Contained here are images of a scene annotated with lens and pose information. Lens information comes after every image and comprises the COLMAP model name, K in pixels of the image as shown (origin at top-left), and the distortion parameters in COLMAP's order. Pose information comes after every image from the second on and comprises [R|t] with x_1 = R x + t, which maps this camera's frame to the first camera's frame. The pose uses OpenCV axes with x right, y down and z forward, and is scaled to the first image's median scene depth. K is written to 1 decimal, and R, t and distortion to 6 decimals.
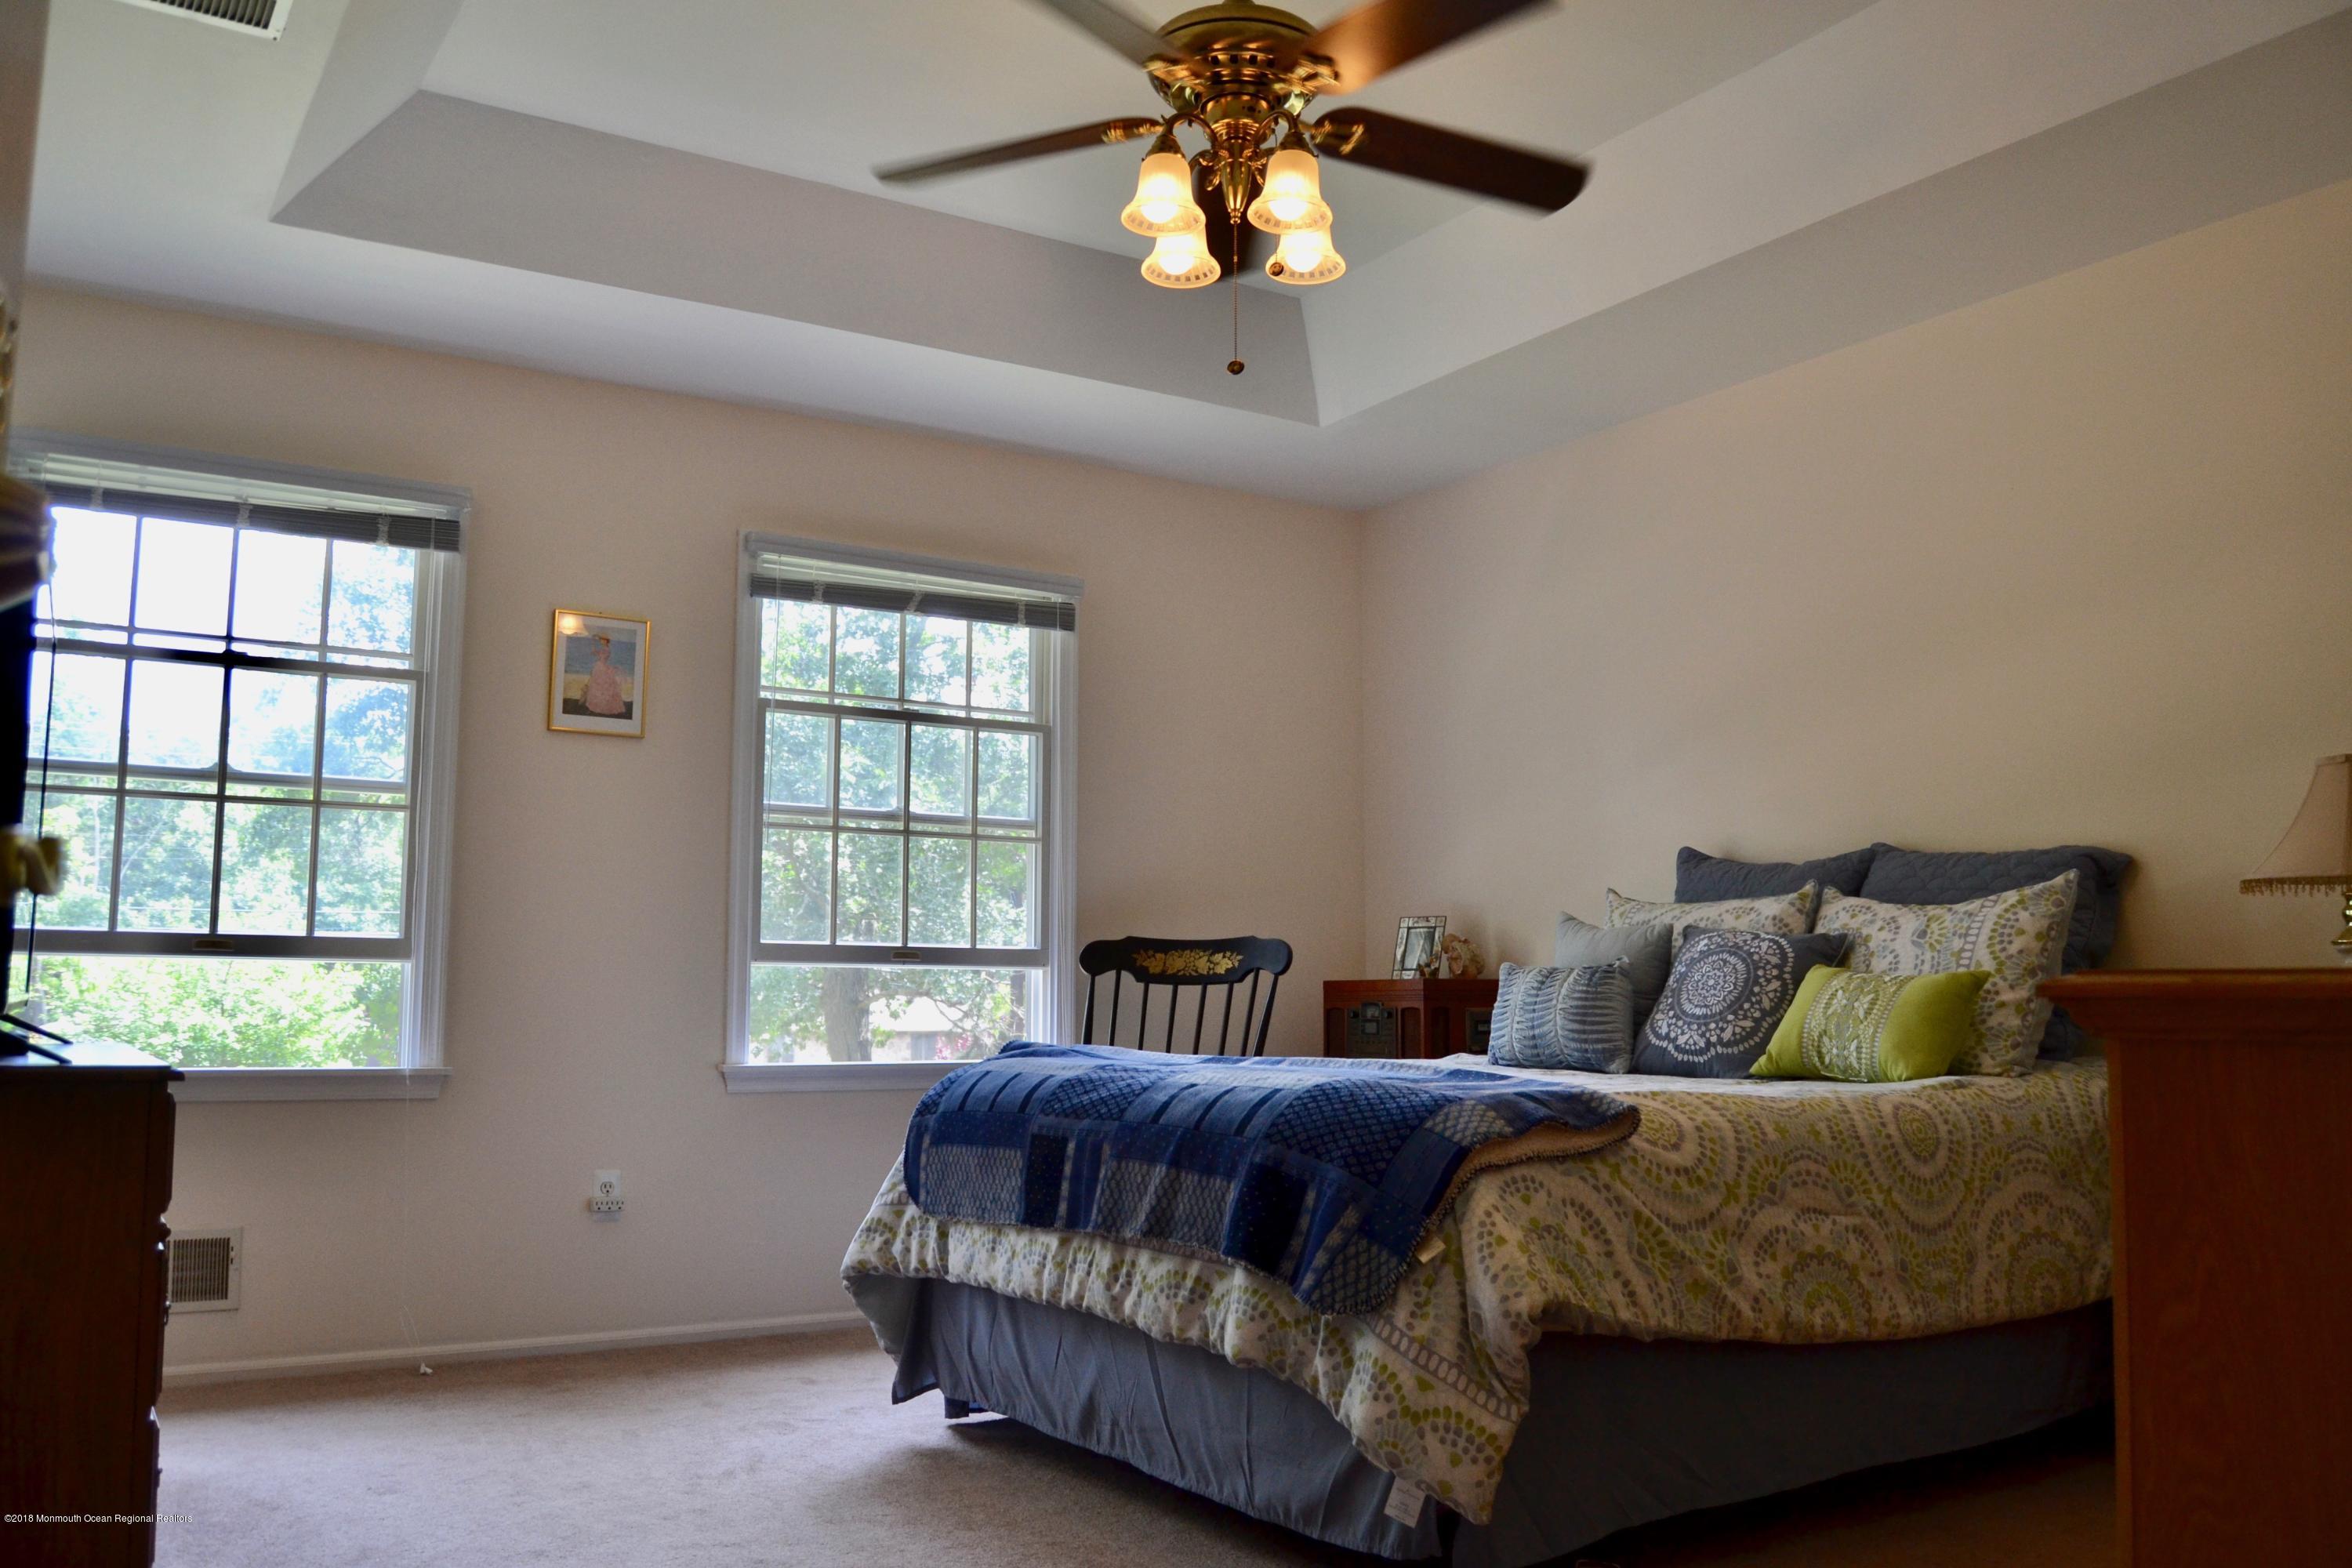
lens RADIAL K [[1881.7, 0, 1168.4], [0, 1881.7, 783.5], [0, 0, 1]] dist [-0.103638, 0.037930]
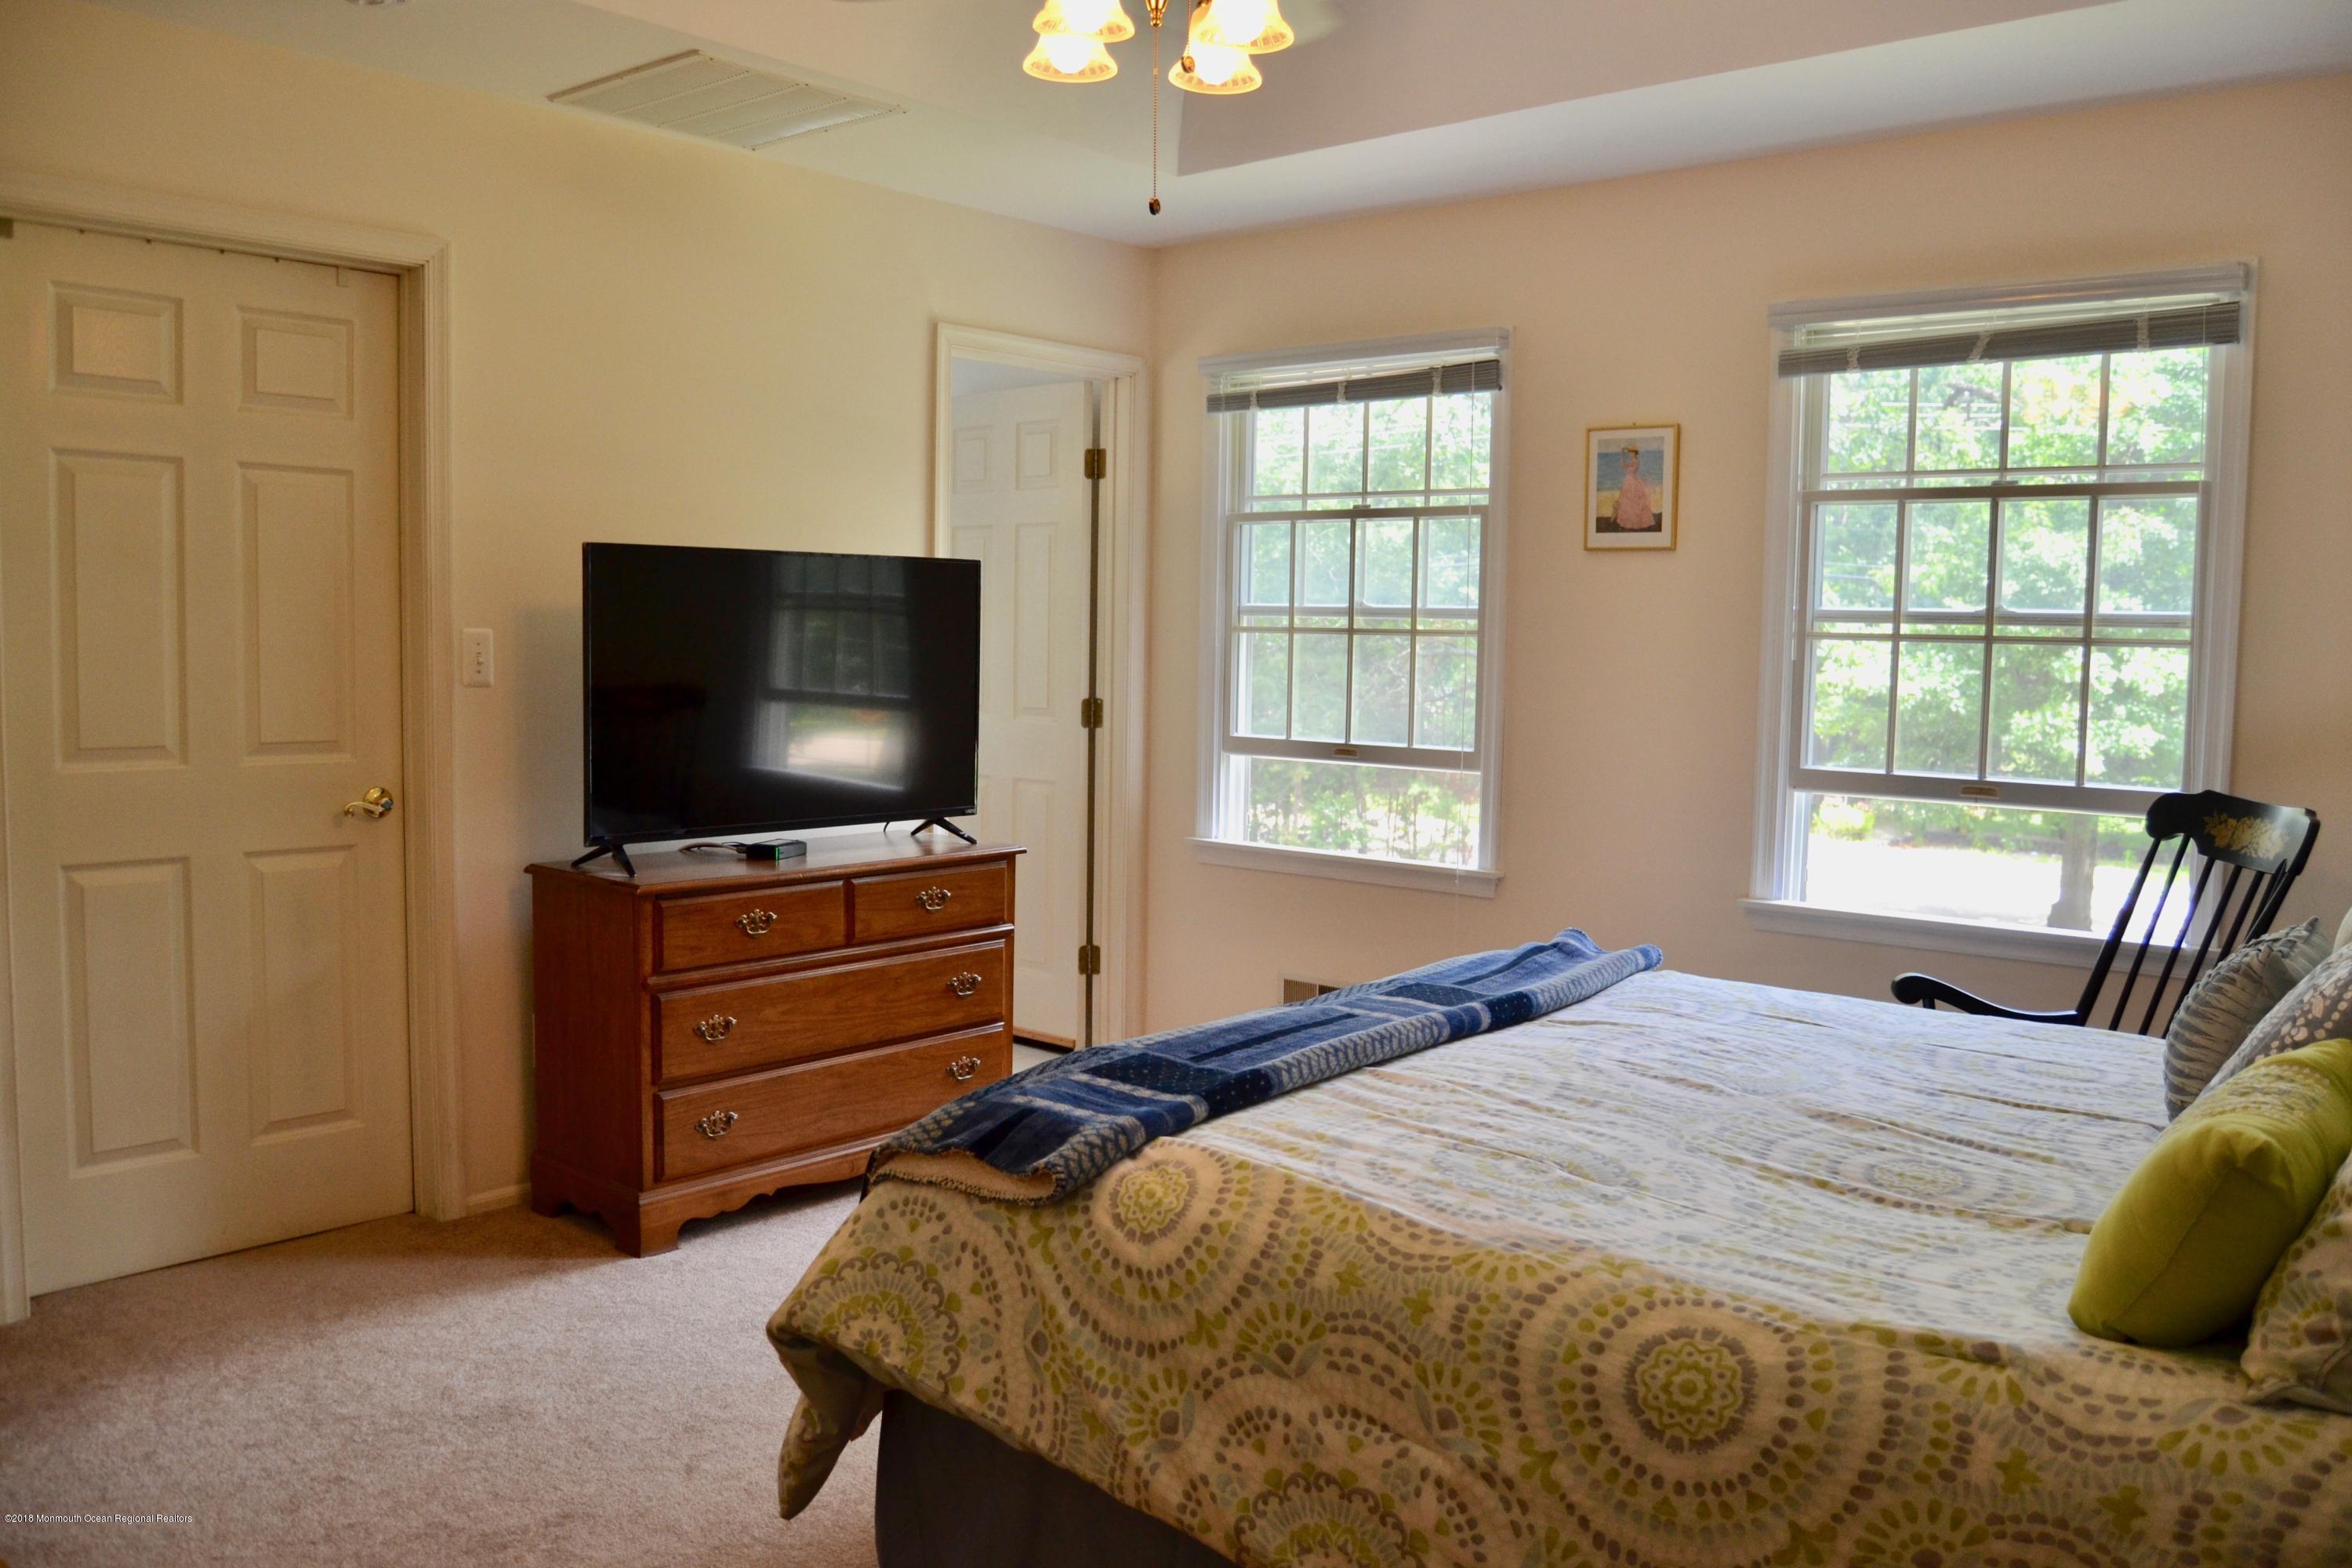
lens RADIAL K [[1881.7, 0, 1168.4], [0, 1881.7, 783.5], [0, 0, 1]] dist [-0.103638, 0.037930]
pose [[0.282016, 0.079714, -0.956092, 0.832811], [0.094661, 0.989368, 0.110410, -0.053538], [0.954728, -0.121643, 0.271472, 0.717840]]
